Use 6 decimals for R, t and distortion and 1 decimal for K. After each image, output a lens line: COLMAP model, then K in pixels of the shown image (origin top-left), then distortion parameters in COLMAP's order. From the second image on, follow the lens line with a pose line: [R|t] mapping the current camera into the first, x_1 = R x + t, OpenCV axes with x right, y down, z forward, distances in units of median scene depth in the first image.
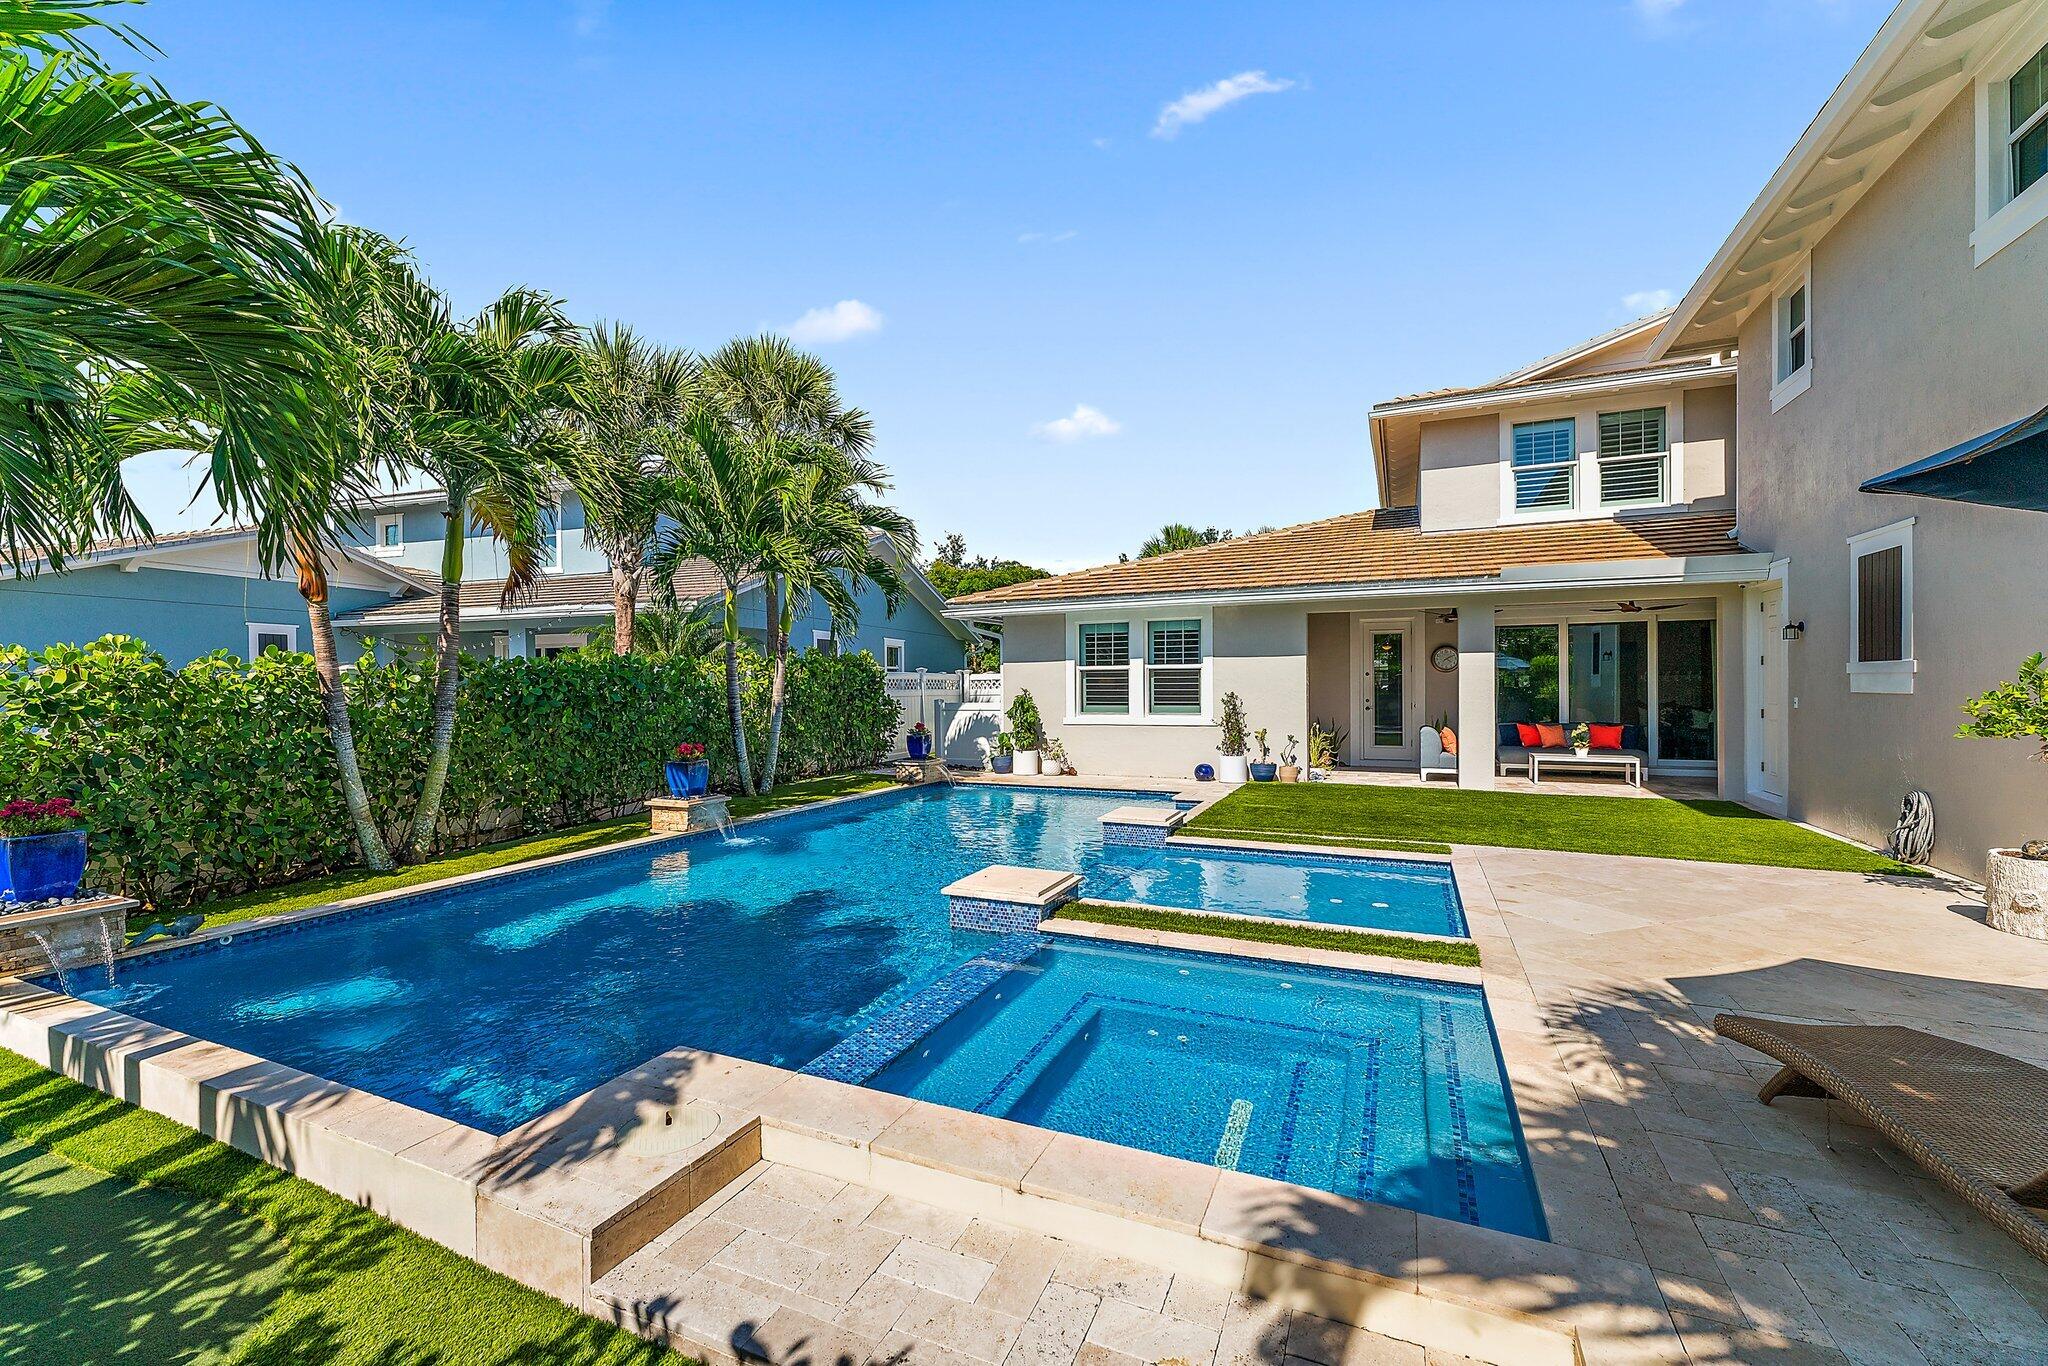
lens RADIAL K [[785.4, 0, 1078.8], [0, 785.4, 688.9], [0, 0, 1]] dist [0.000129, -0.000068]
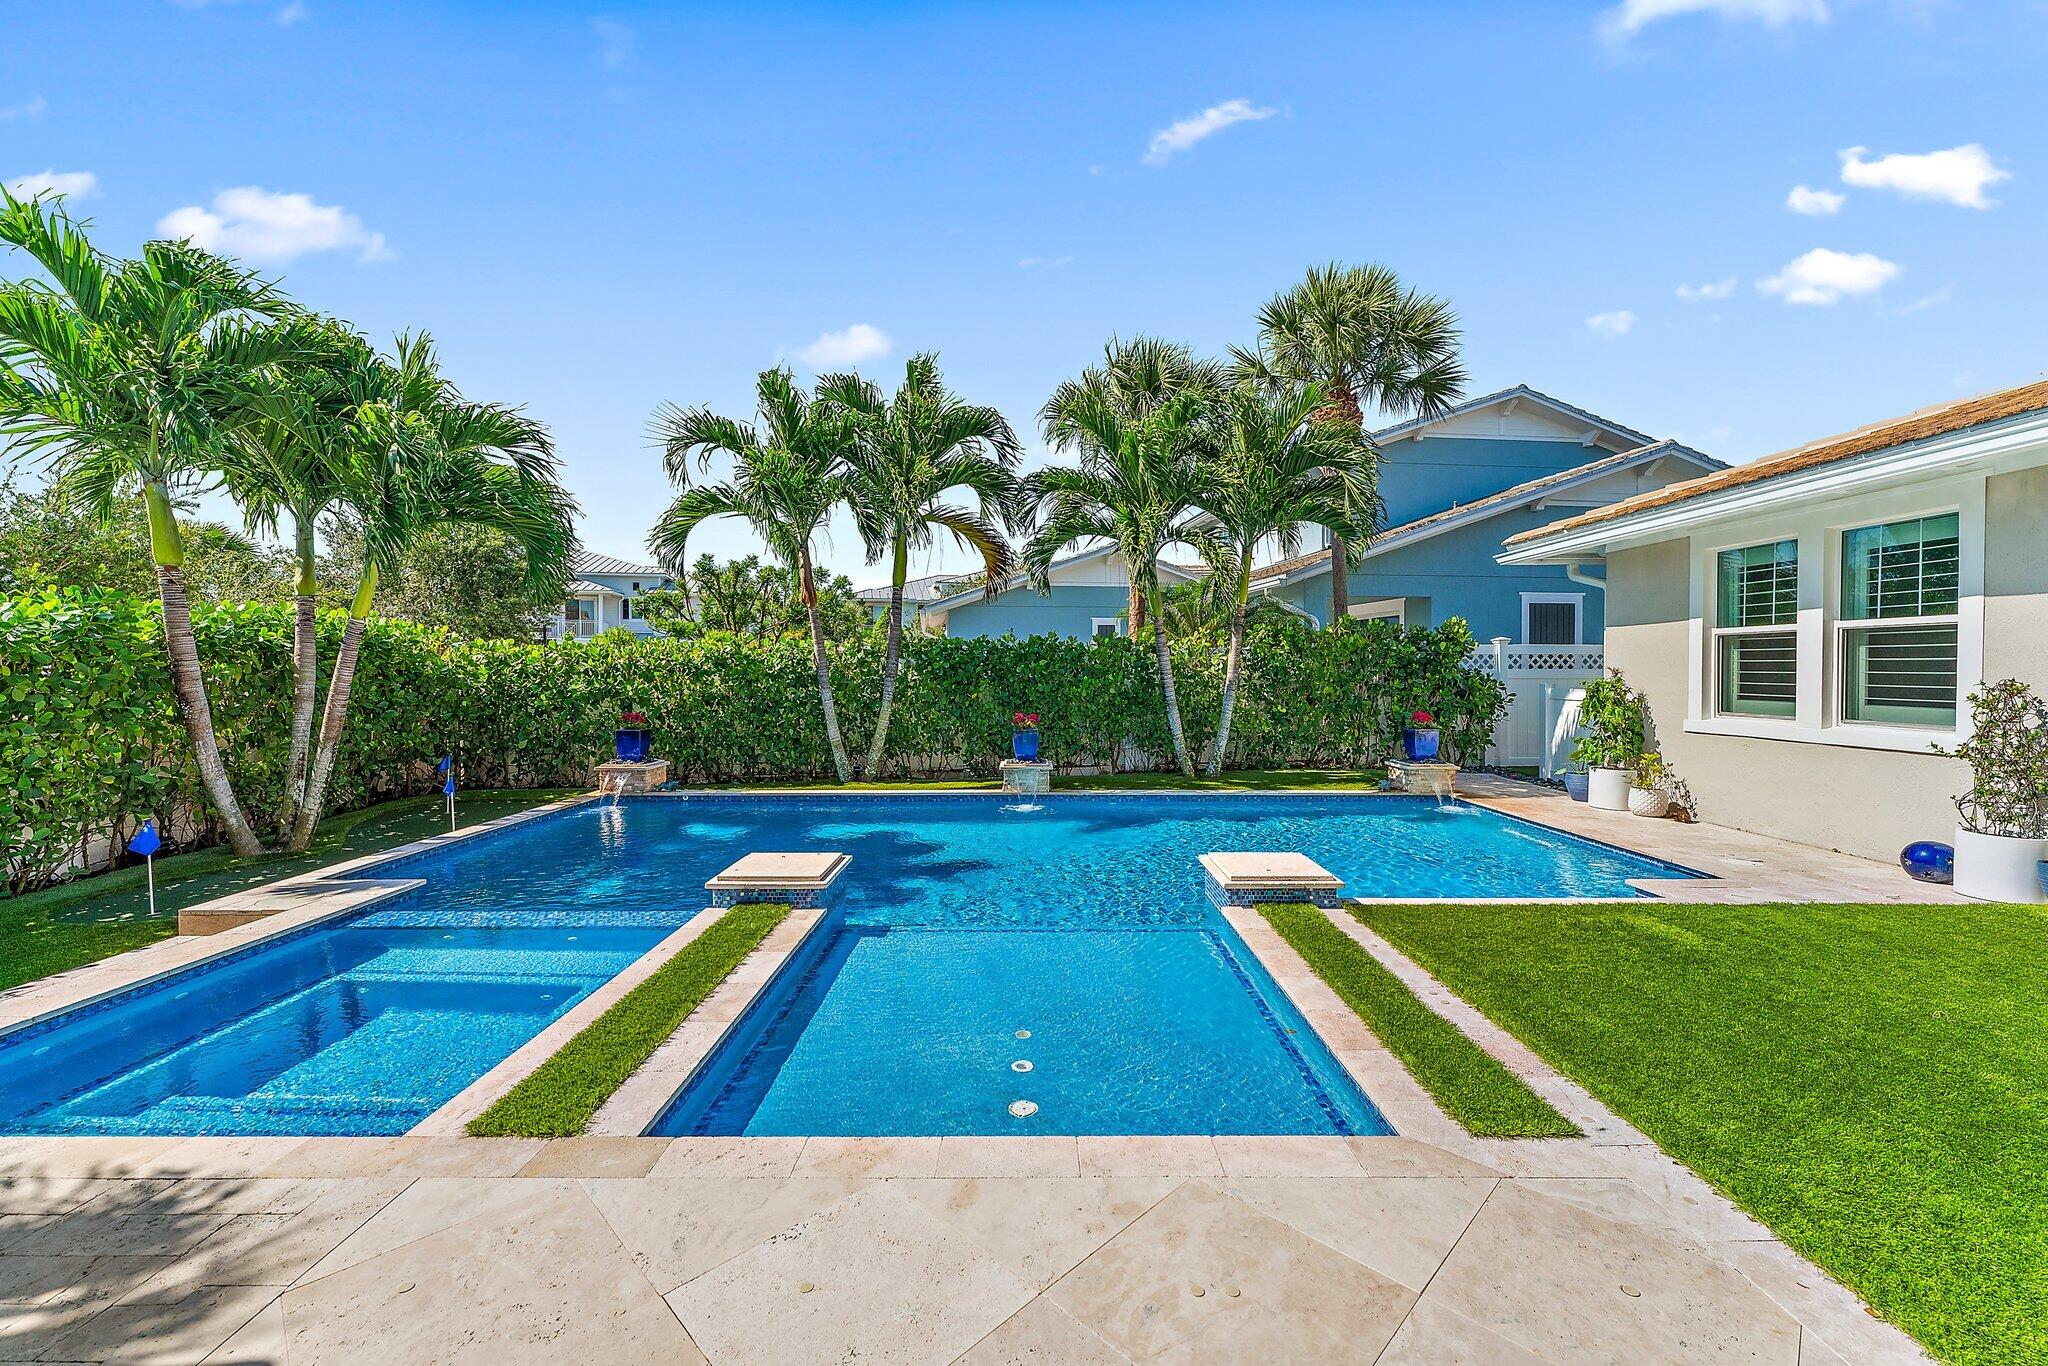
lens RADIAL K [[844.8, 0, 1046.2], [0, 844.8, 671.1], [0, 0, 1]] dist [-0.000855, -0.000163]
pose [[0.392127, 0.011548, -0.919839, 0.633514], [-0.005544, 0.999933, 0.010191, -0.003986], [0.919895, 0.001104, 0.392164, 0.578323]]
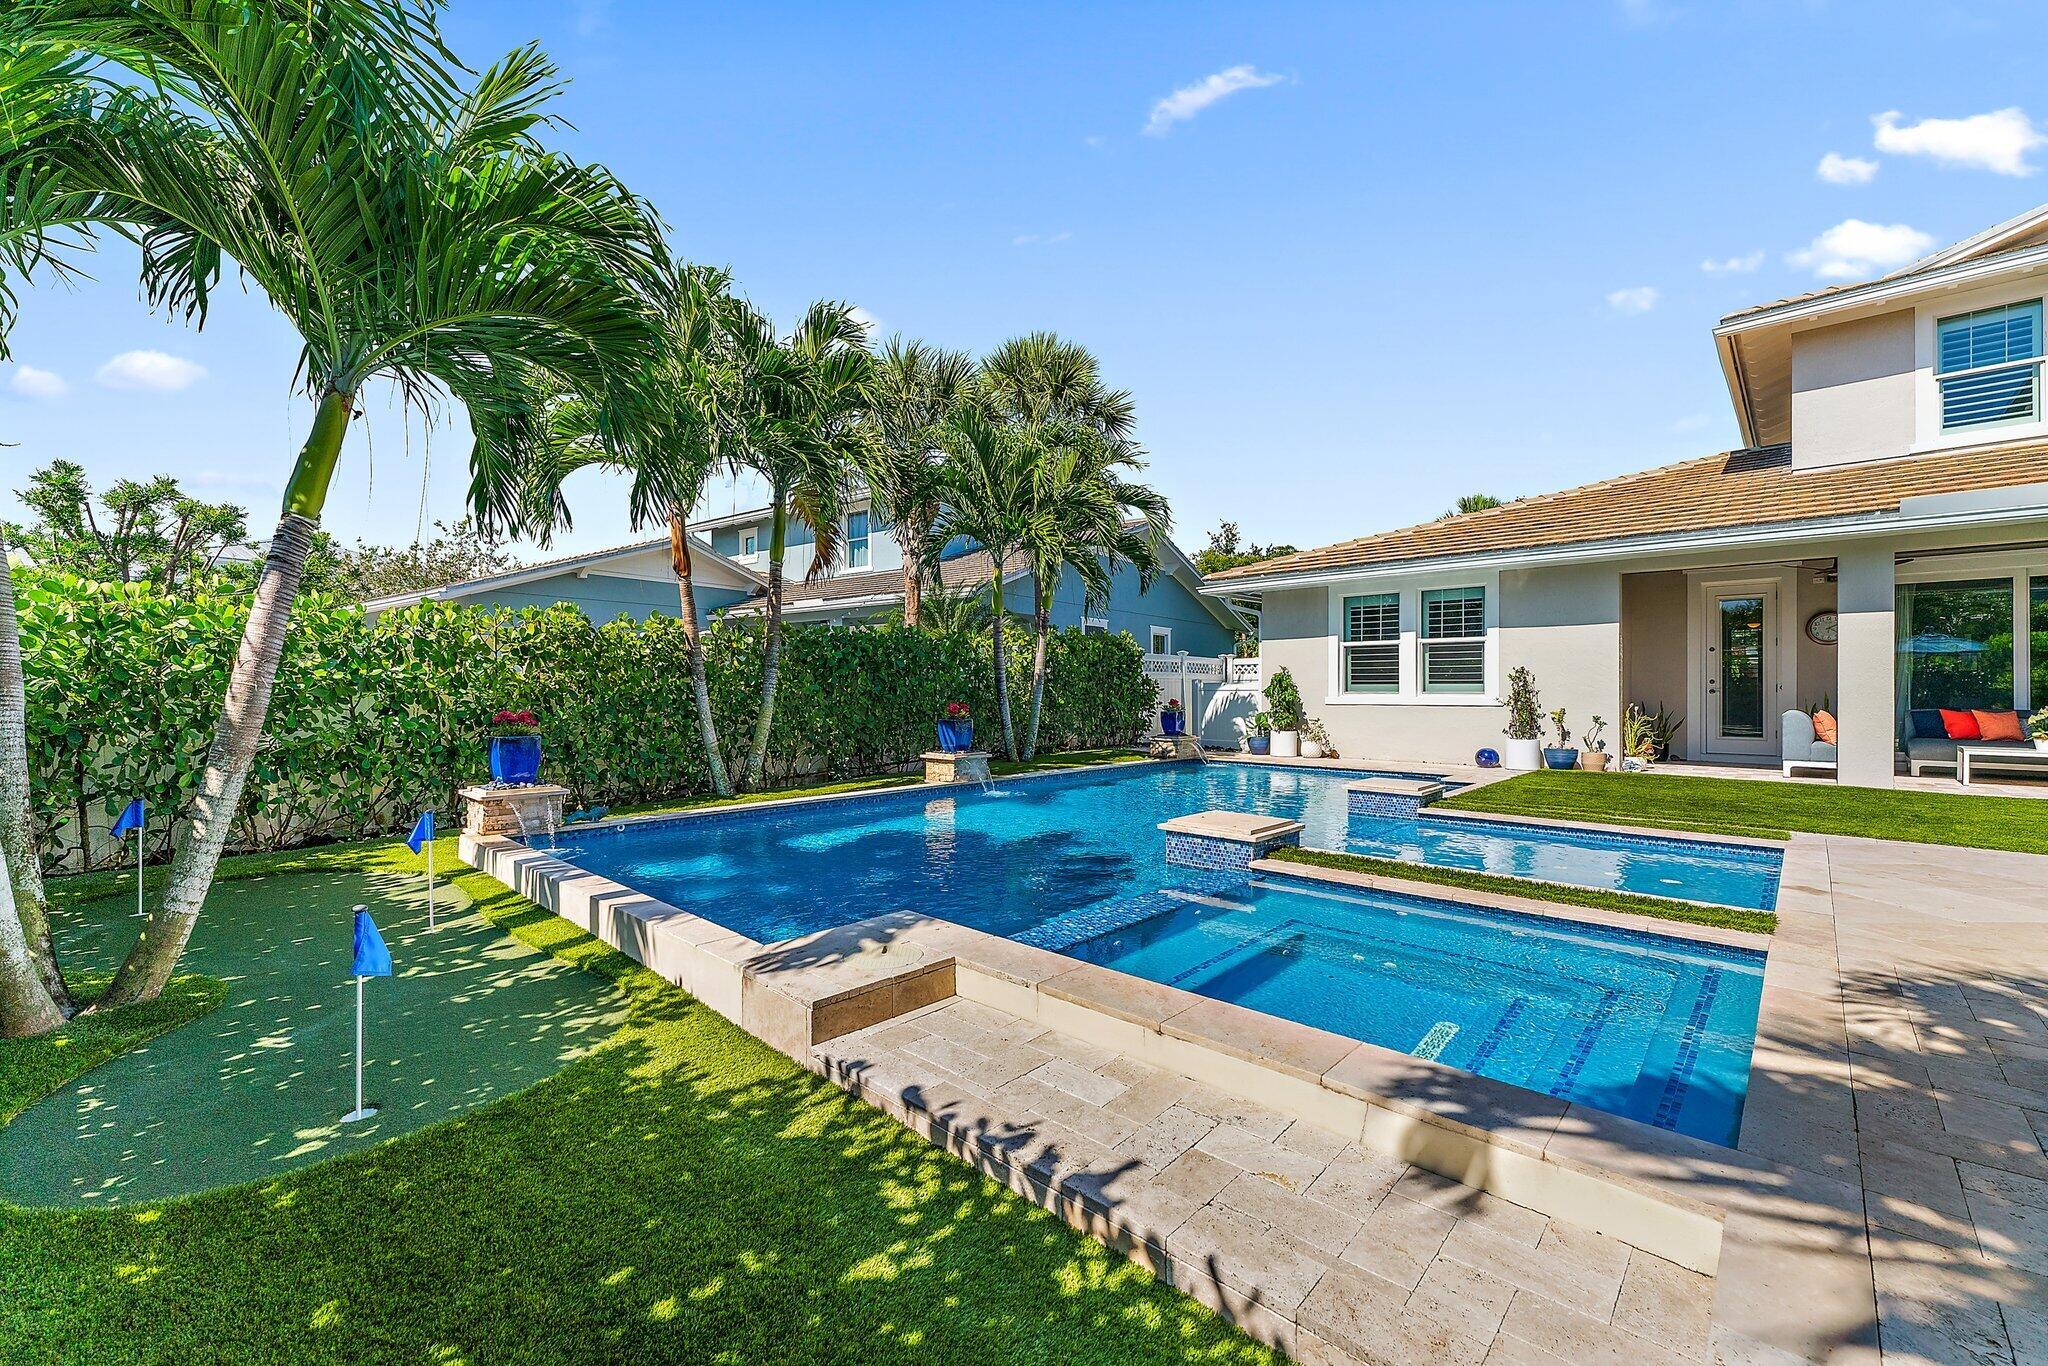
lens RADIAL K [[814.4, 0, 1095.9], [0, 814.4, 685.5], [0, 0, 1]] dist [0.000006, 0.000057]
pose [[0.948412, 0.005422, -0.316995, 0.050338], [-0.006522, 0.999976, -0.002409, 0.046890], [0.316974, 0.004352, 0.948424, -0.018419]]
